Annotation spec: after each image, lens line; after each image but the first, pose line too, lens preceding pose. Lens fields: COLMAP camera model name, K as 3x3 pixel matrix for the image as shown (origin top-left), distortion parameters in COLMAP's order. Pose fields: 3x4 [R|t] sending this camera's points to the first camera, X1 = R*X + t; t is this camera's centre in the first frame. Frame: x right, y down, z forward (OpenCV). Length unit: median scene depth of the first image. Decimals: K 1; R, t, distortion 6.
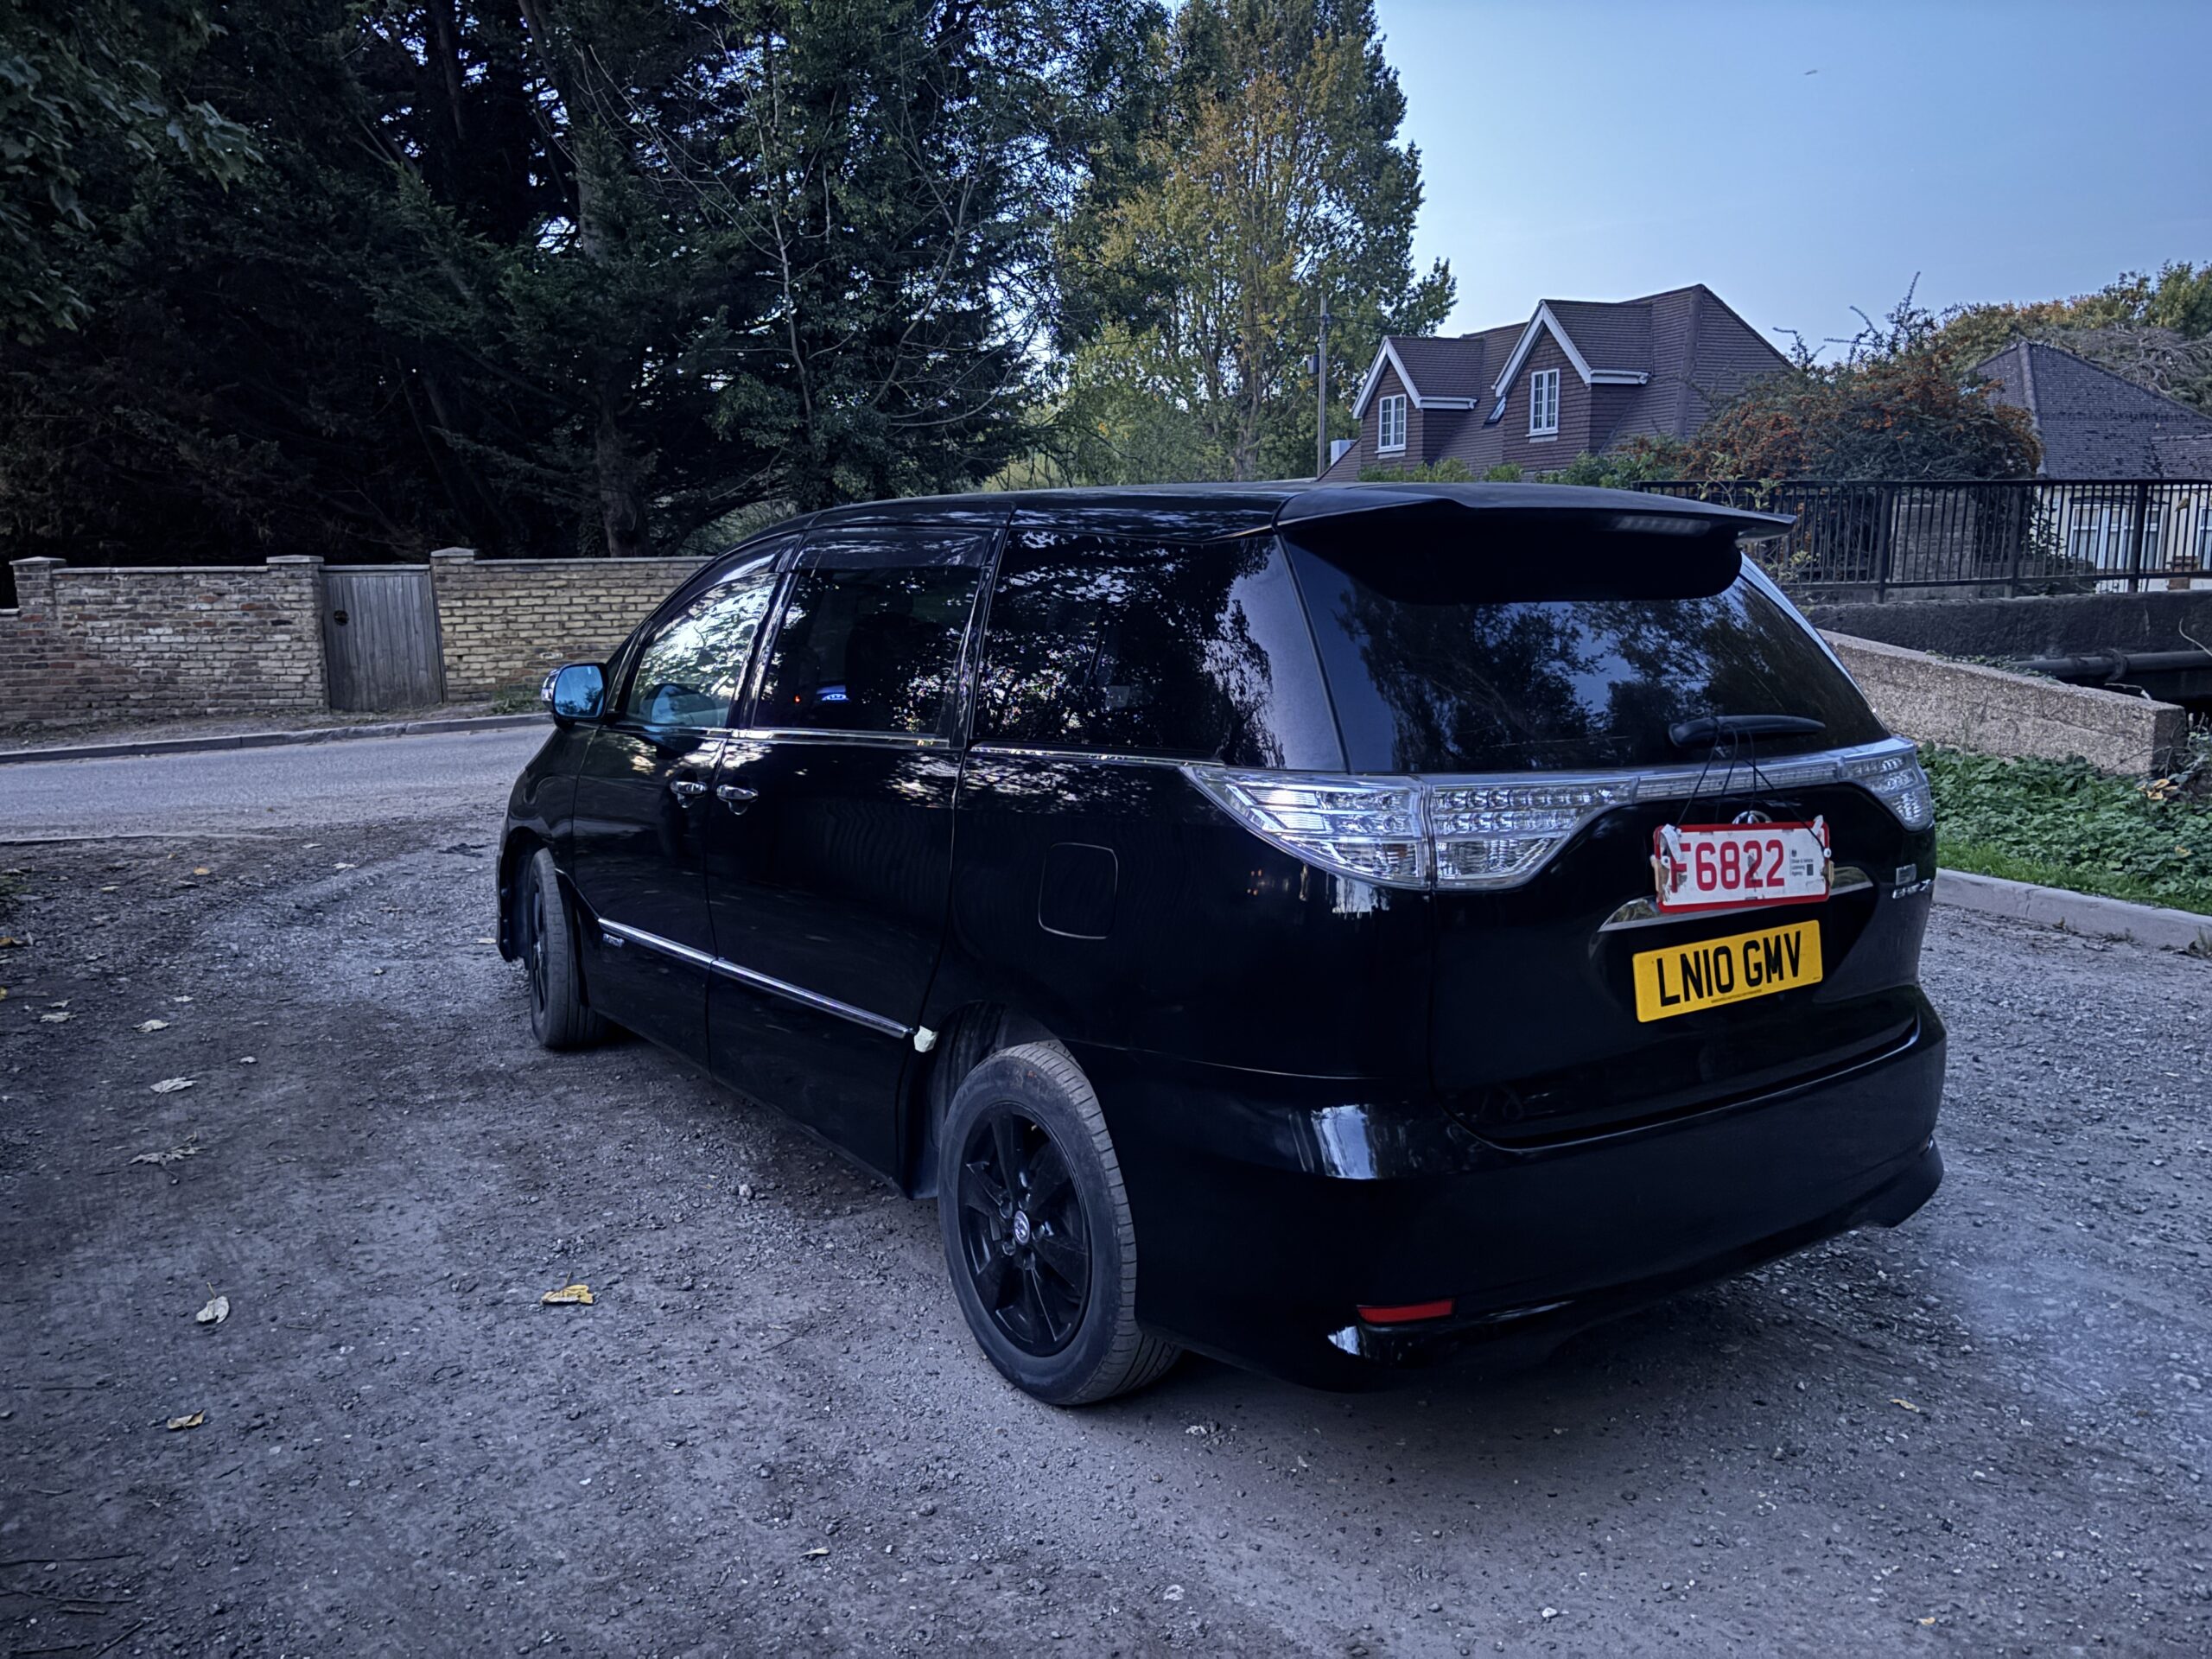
lens RADIAL K [[1678.3, 0, 1111.2], [0, 1678.3, 828.2], [0, 0, 1]] dist [-0.003377, -0.003197]
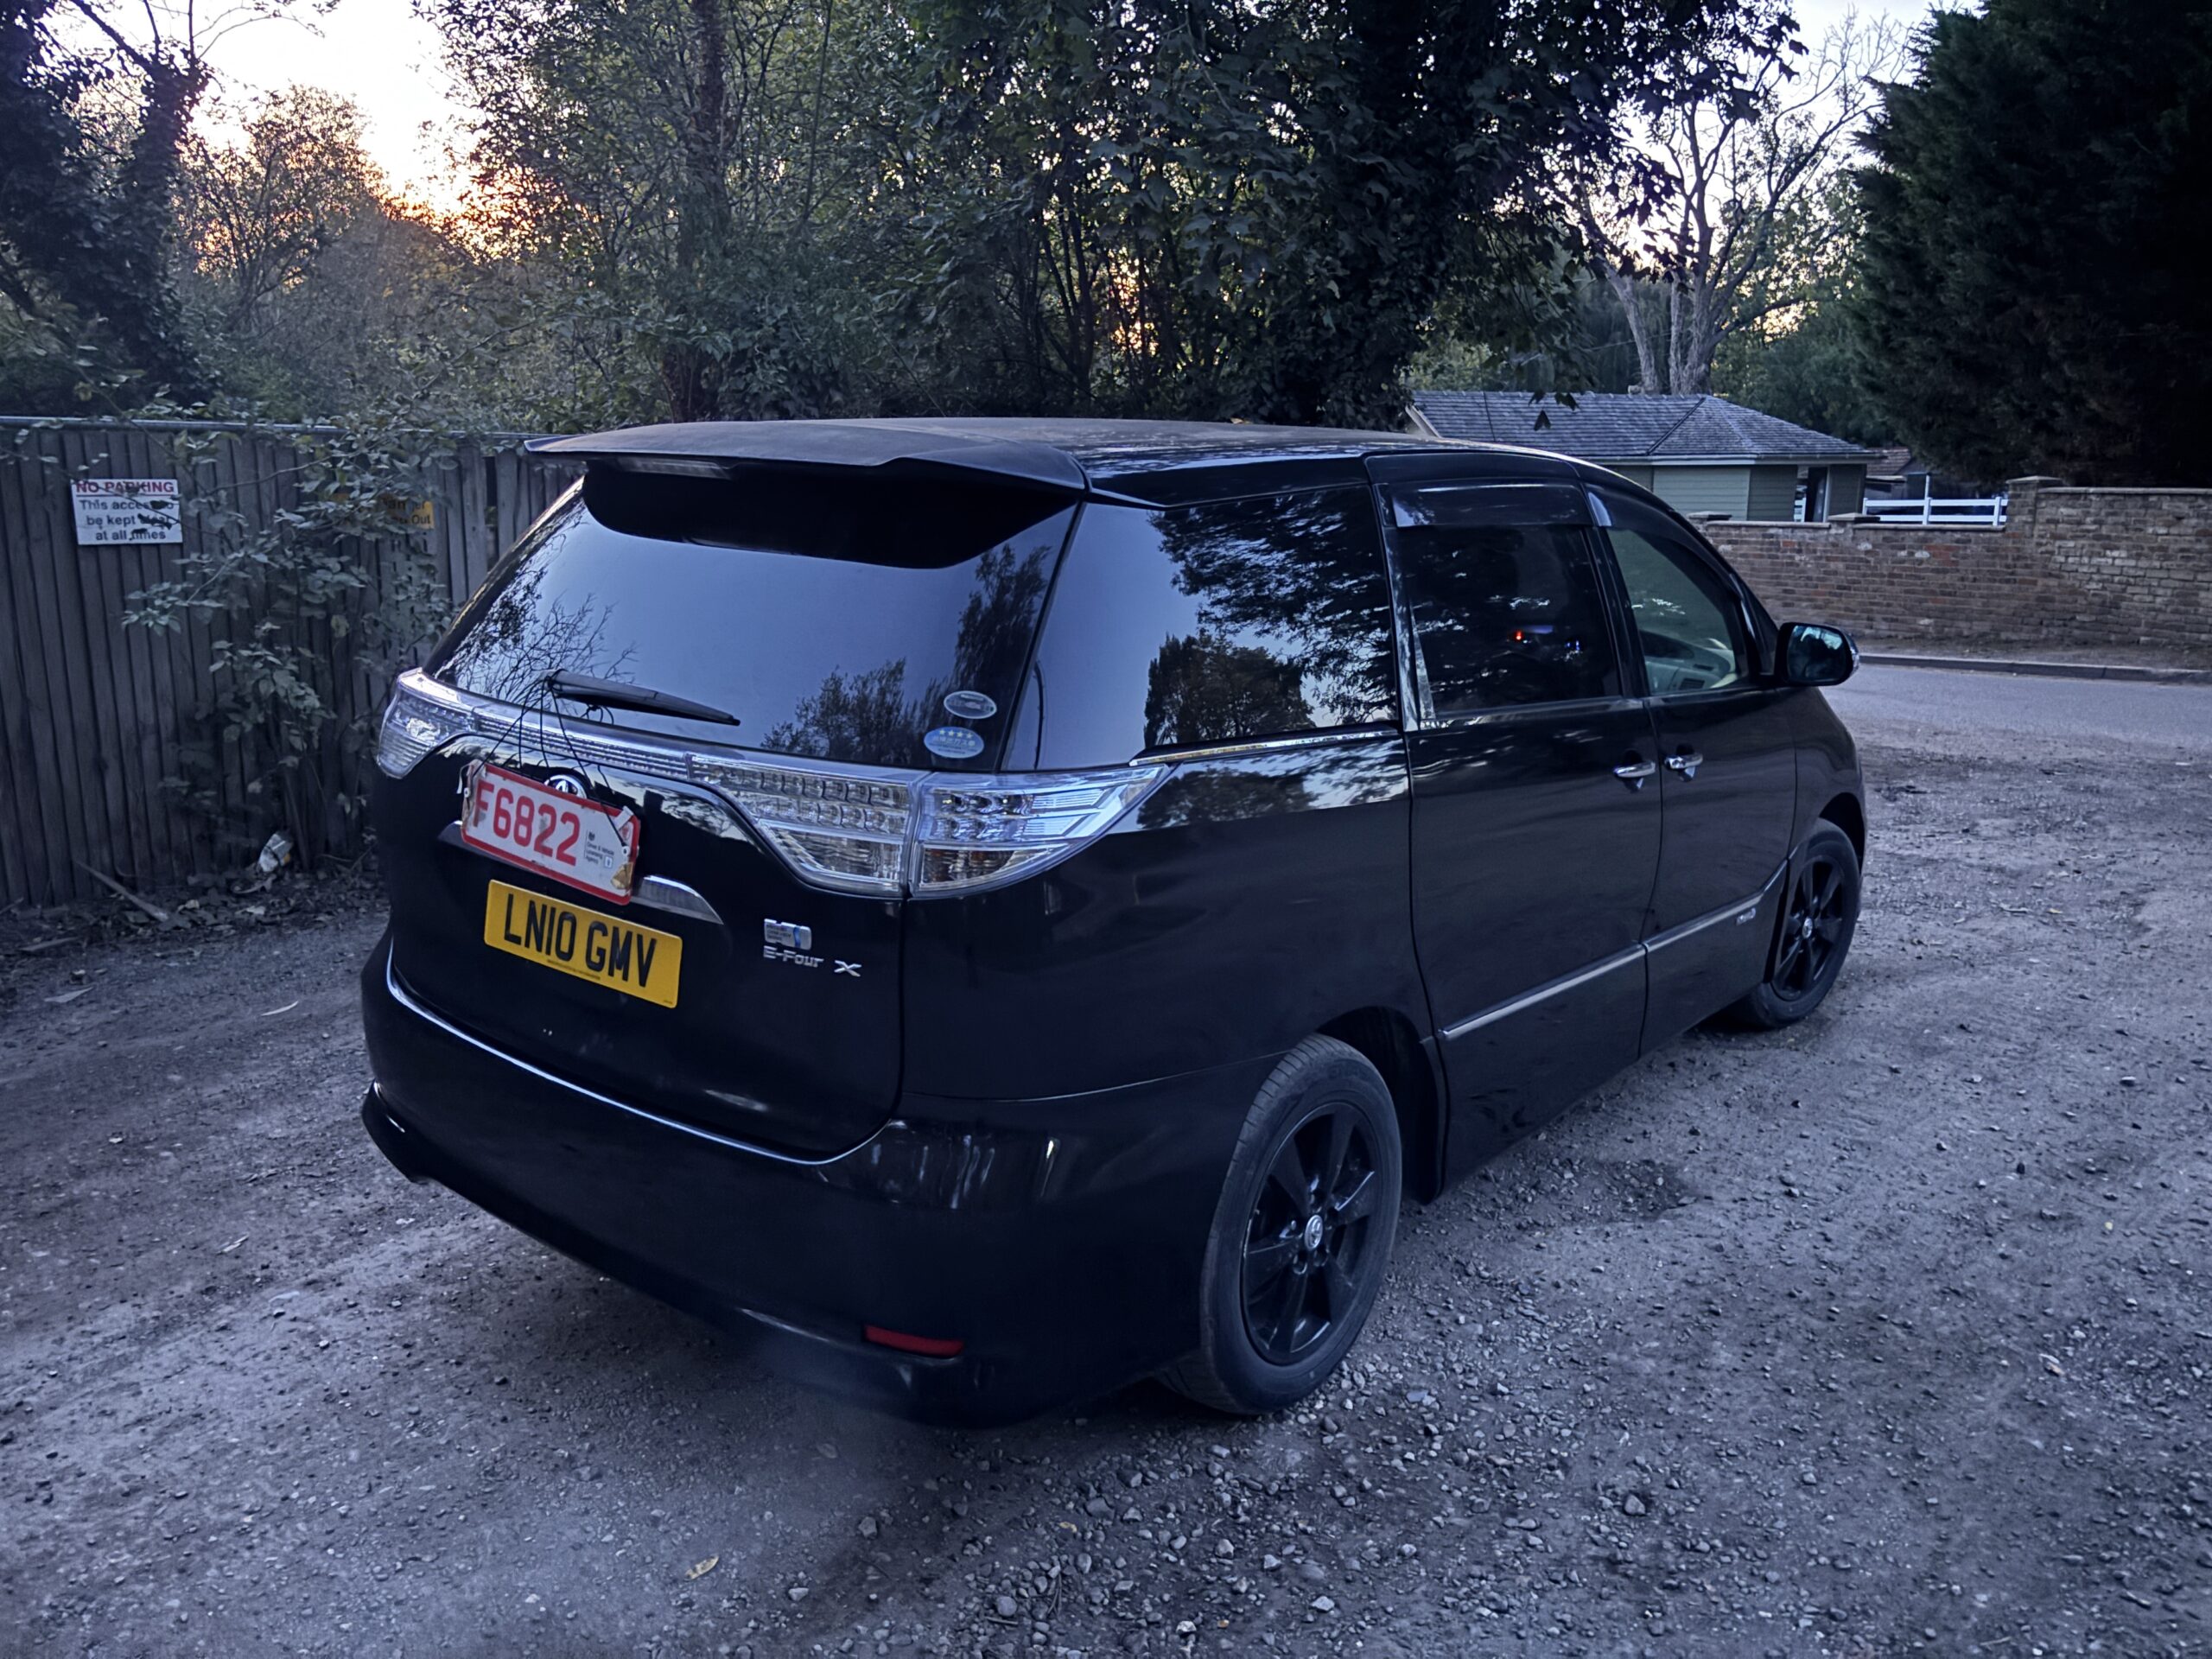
lens RADIAL K [[1678.3, 0, 1112.0], [0, 1678.3, 827.9], [0, 0, 1]] dist [-0.003377, -0.003197]
pose [[0.269025, 0.204174, -0.941243, 0.230154], [-0.158221, 0.973364, 0.165919, -0.031681], [0.950048, 0.104288, 0.294163, 0.173447]]
